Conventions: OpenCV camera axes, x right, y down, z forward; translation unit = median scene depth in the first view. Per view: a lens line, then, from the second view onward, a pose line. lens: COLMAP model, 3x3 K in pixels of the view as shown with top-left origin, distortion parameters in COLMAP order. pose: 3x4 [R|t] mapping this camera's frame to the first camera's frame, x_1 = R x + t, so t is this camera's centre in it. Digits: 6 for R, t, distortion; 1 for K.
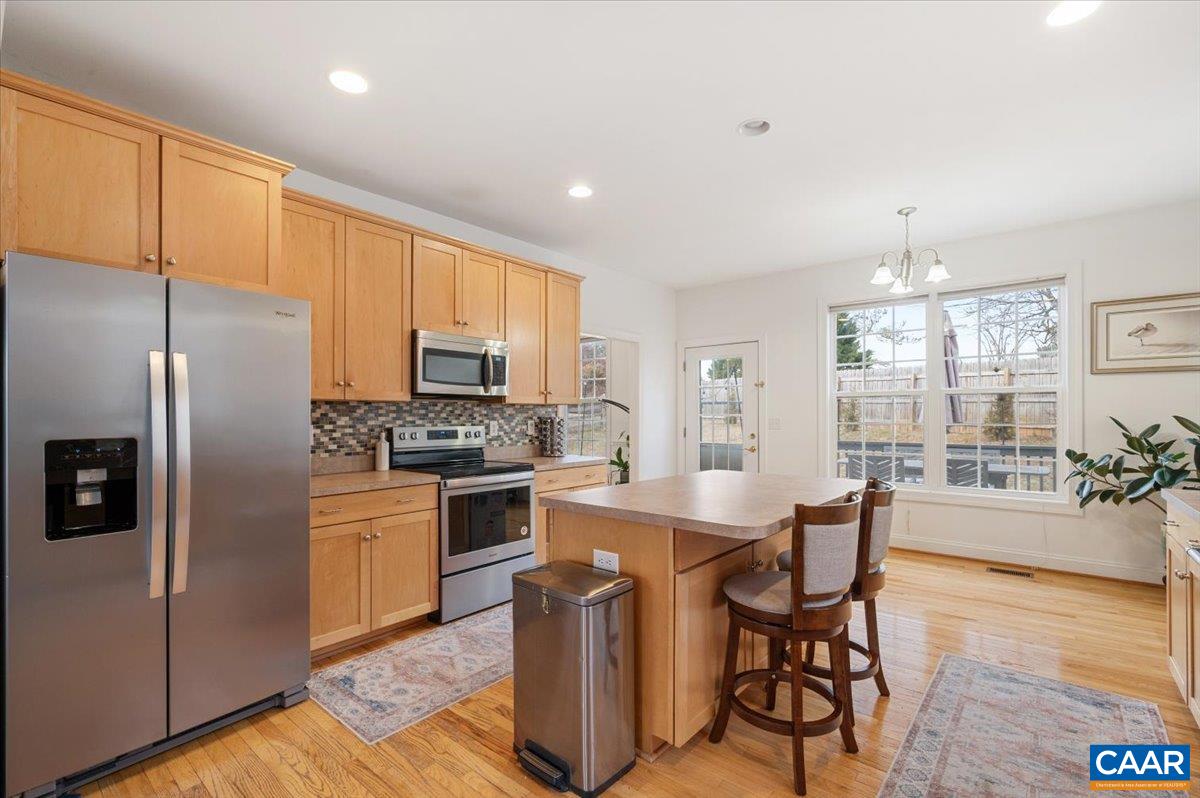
lens RADIAL K [[522.9, 0, 601.4], [0, 522.9, 407.7], [0, 0, 1]] dist [0.000204, 0.000667]
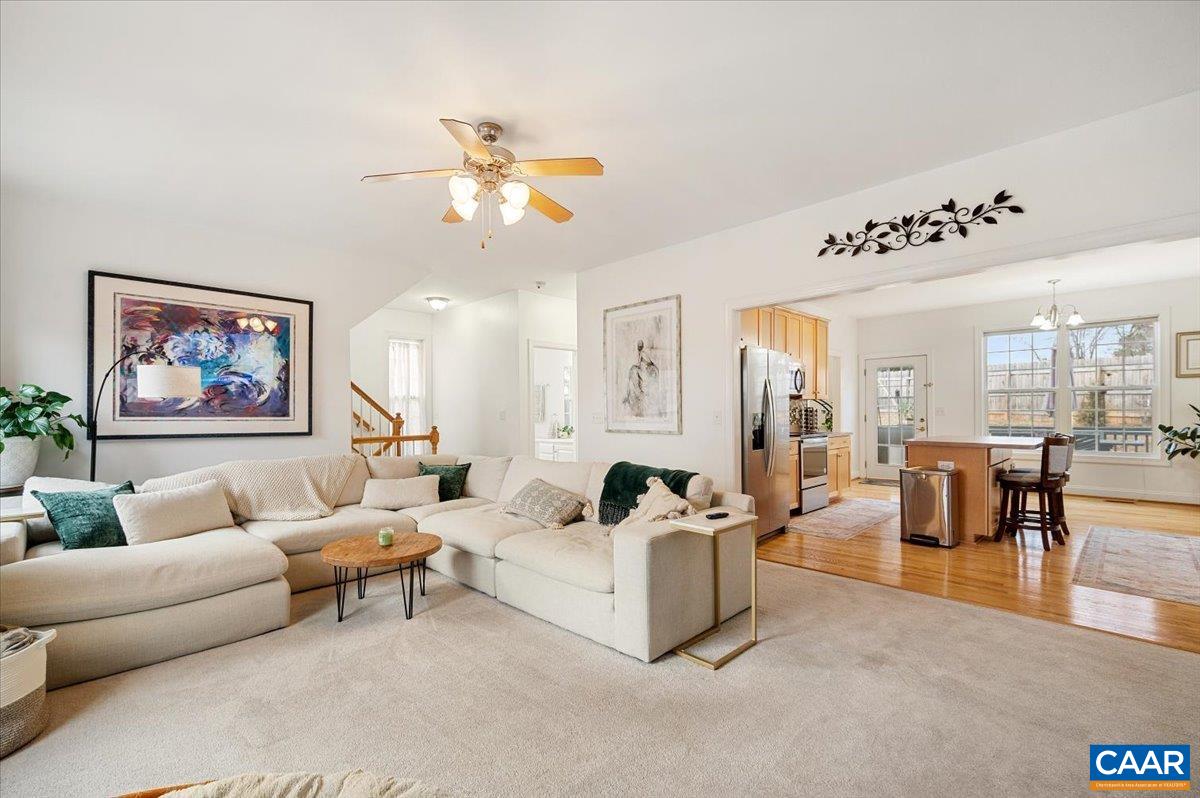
lens RADIAL K [[522.9, 0, 592.3], [0, 522.9, 408.6], [0, 0, 1]] dist [0.000204, 0.000667]
pose [[0.995741, -0.006035, -0.092000, -0.731197], [0.006925, 0.999932, 0.009352, 0.002941], [0.091938, -0.009949, 0.995715, -0.799105]]
